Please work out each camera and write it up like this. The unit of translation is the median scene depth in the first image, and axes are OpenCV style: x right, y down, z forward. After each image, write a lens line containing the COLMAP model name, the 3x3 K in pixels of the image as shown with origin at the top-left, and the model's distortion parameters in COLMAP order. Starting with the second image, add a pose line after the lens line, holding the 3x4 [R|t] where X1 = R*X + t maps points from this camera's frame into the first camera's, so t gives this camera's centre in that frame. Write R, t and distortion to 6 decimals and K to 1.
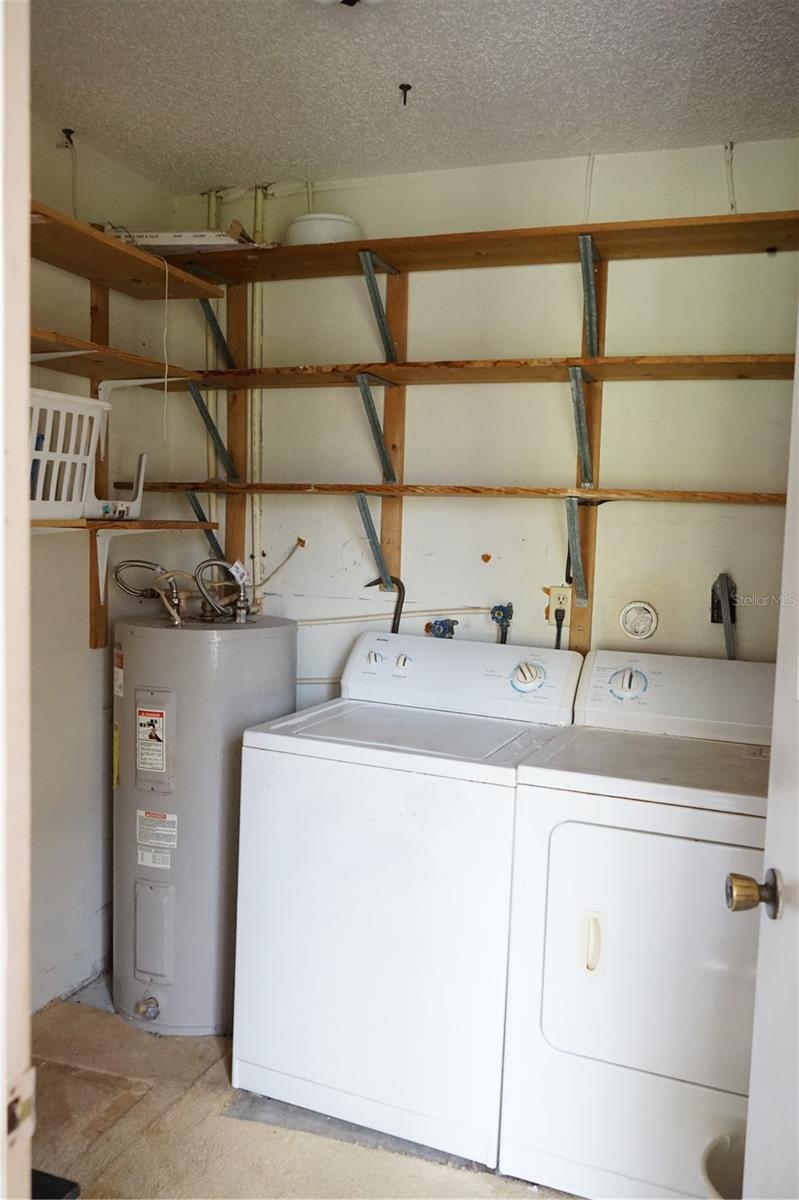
lens RADIAL K [[961.0, 0, 399.8], [0, 961.0, 595.4], [0, 0, 1]] dist [-0.033161, 0.026881]
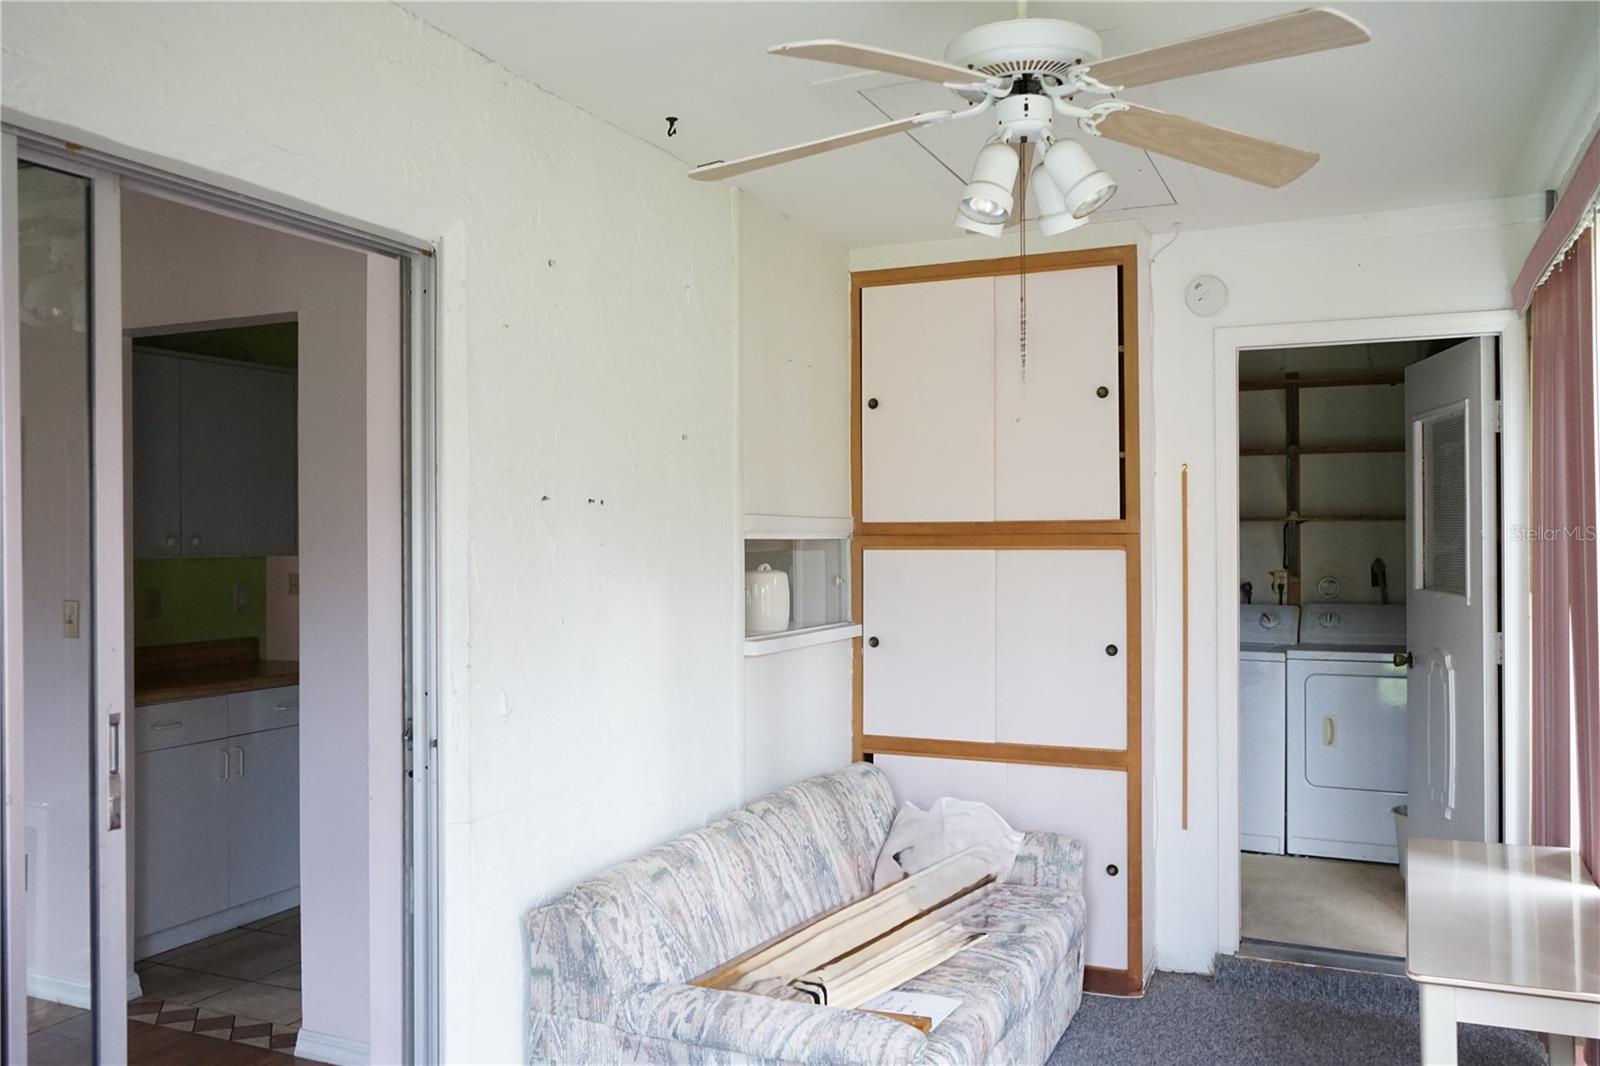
lens RADIAL K [[1281.3, 0, 797.6], [0, 1281.3, 530.9], [0, 0, 1]] dist [-0.033161, 0.026881]
pose [[0.997872, -0.026602, -0.059537, -0.581689], [0.020718, 0.995034, -0.097360, 0.129077], [0.061831, 0.095919, 0.993467, -1.398389]]
